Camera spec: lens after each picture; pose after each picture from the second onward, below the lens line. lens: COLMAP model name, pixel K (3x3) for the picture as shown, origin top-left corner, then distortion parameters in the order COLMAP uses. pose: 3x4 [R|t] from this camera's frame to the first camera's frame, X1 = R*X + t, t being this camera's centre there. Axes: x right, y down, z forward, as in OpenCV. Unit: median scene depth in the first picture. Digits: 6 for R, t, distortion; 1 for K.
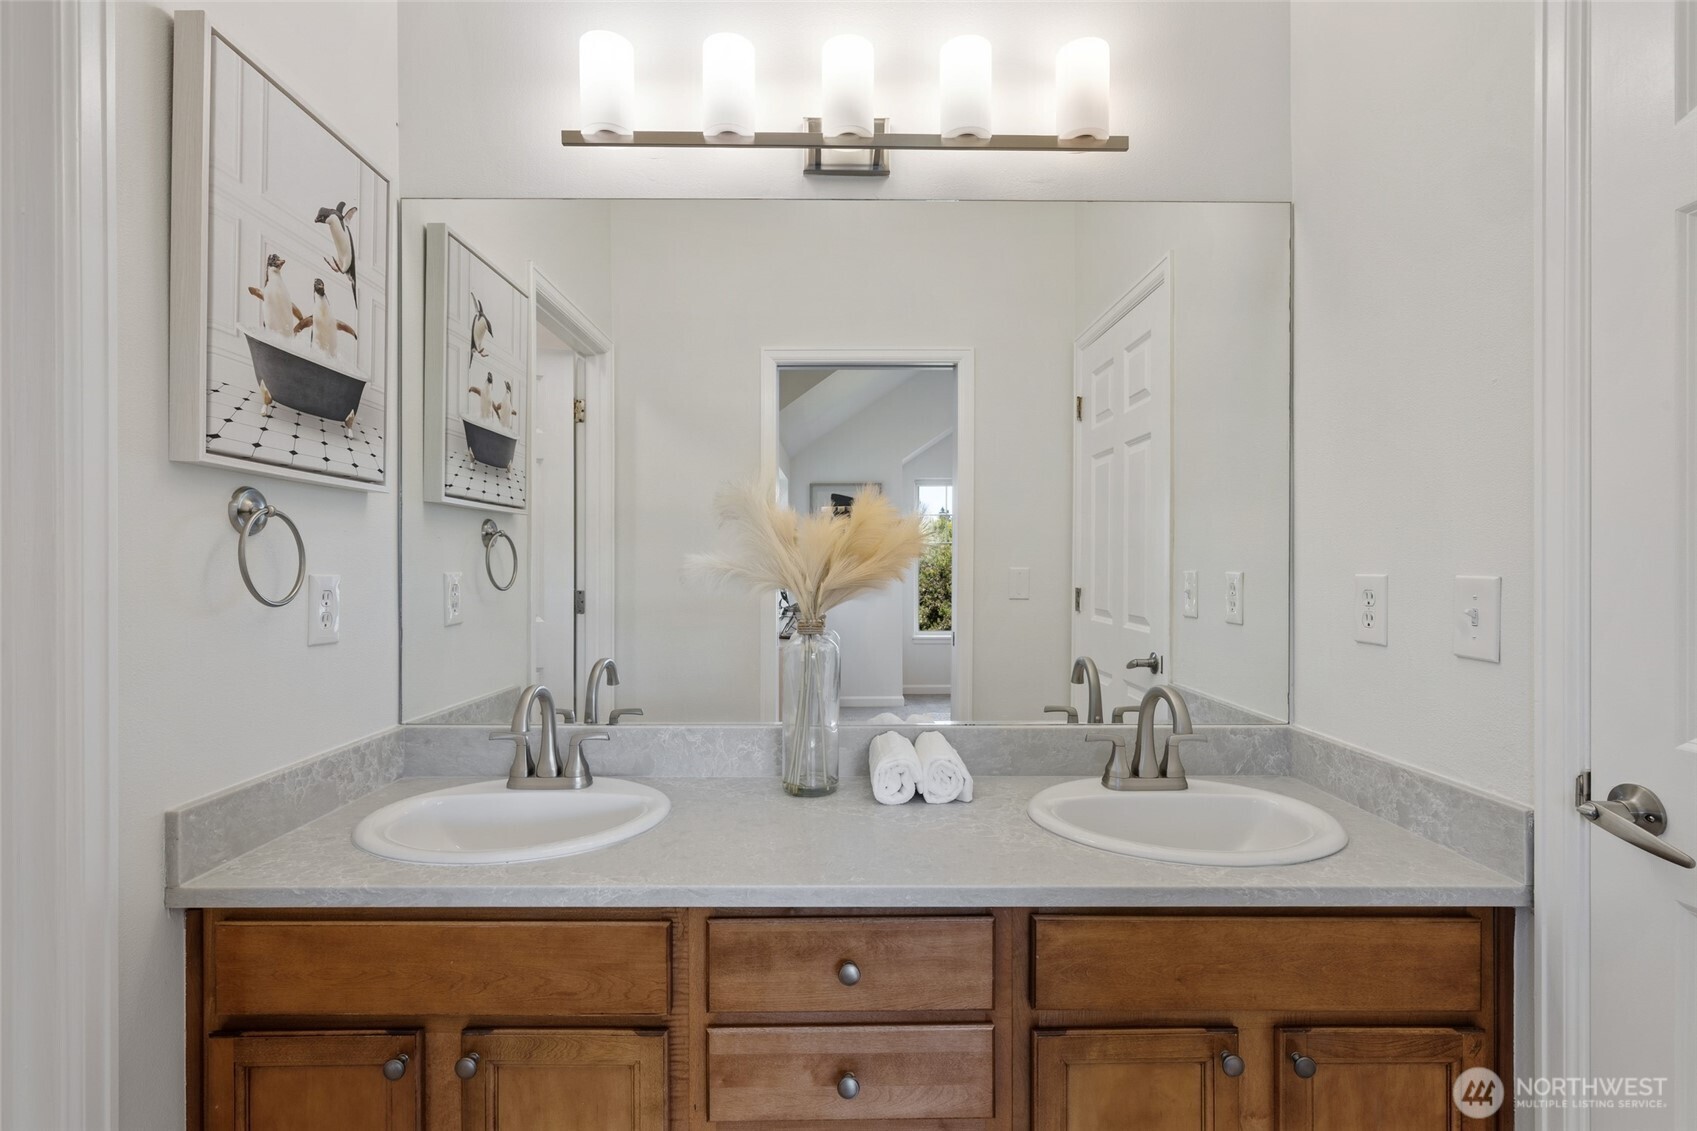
lens RADIAL K [[784.6, 0, 848.2], [0, 784.6, 570.5], [0, 0, 1]] dist [-0.003770, -0.000565]
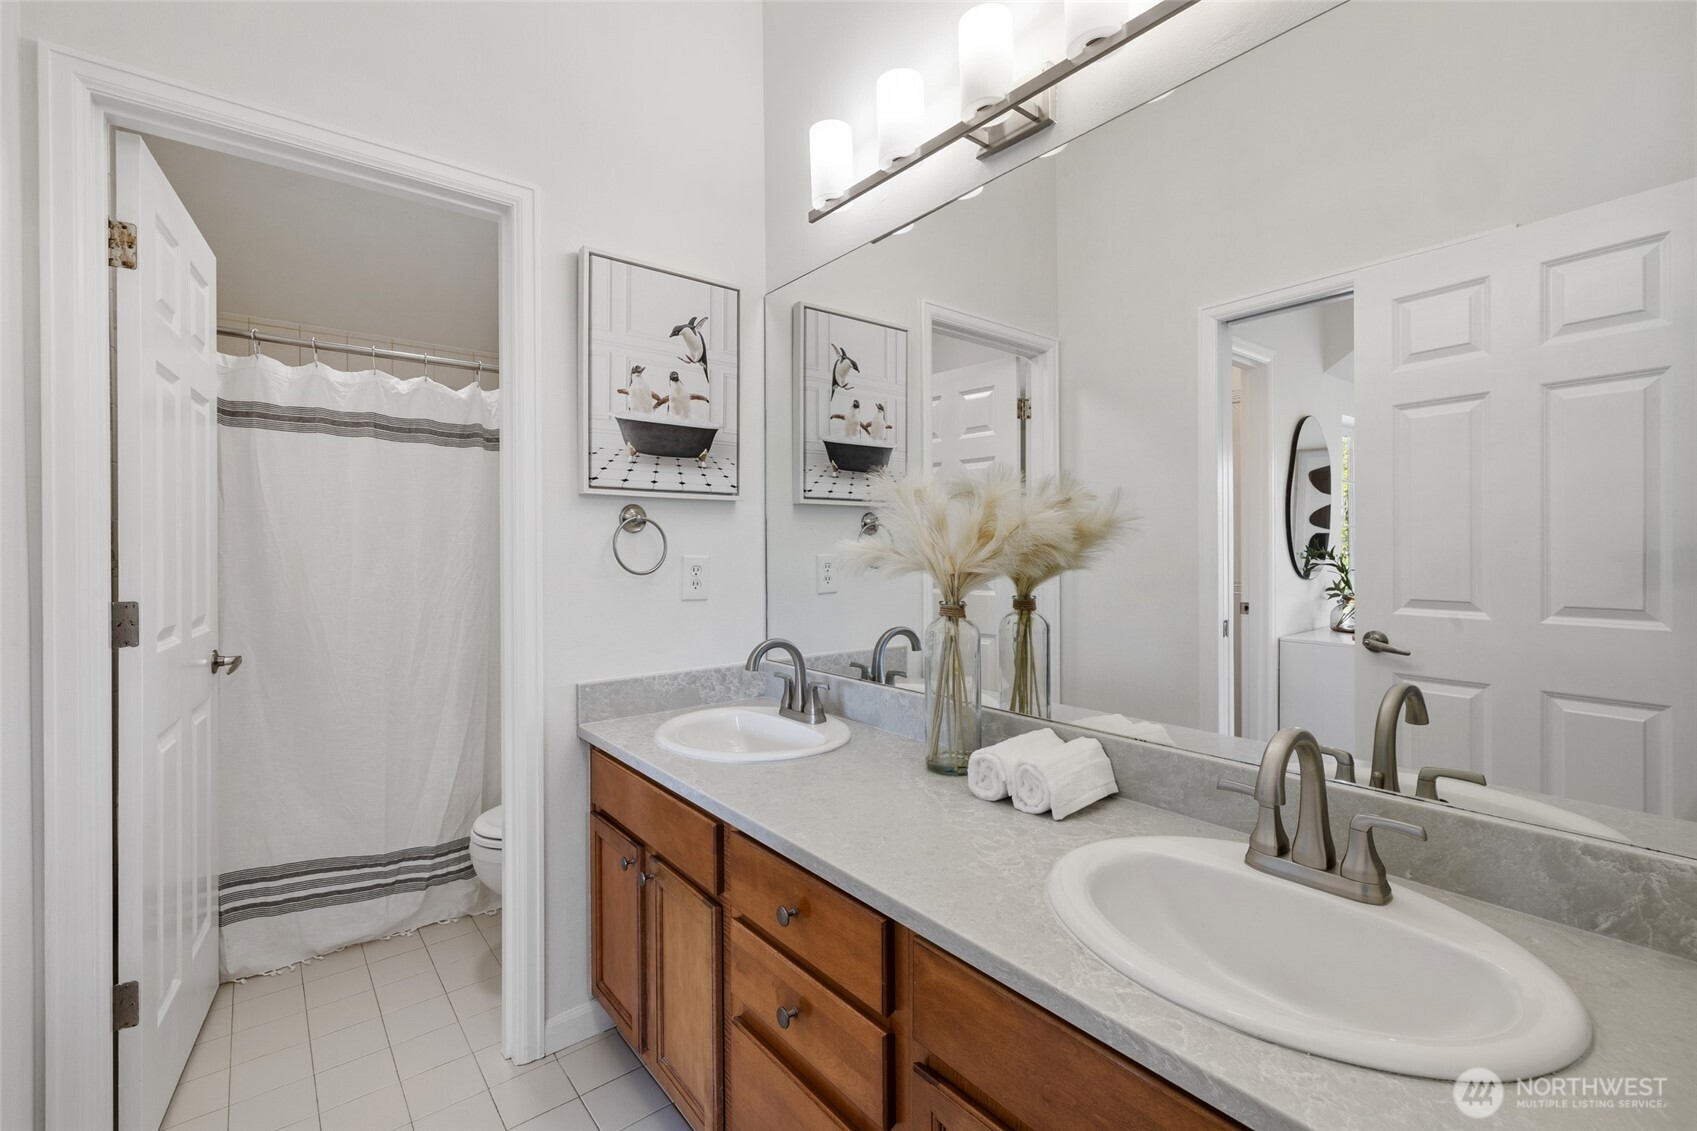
lens RADIAL K [[735.3, 0, 845.1], [0, 735.3, 551.8], [0, 0, 1]] dist [-0.001147, -0.000092]
pose [[0.613558, 0.000045, -0.789650, 0.691647], [0.000873, 0.999999, 0.000736, -0.003704], [0.789649, -0.001141, 0.613558, 0.334331]]
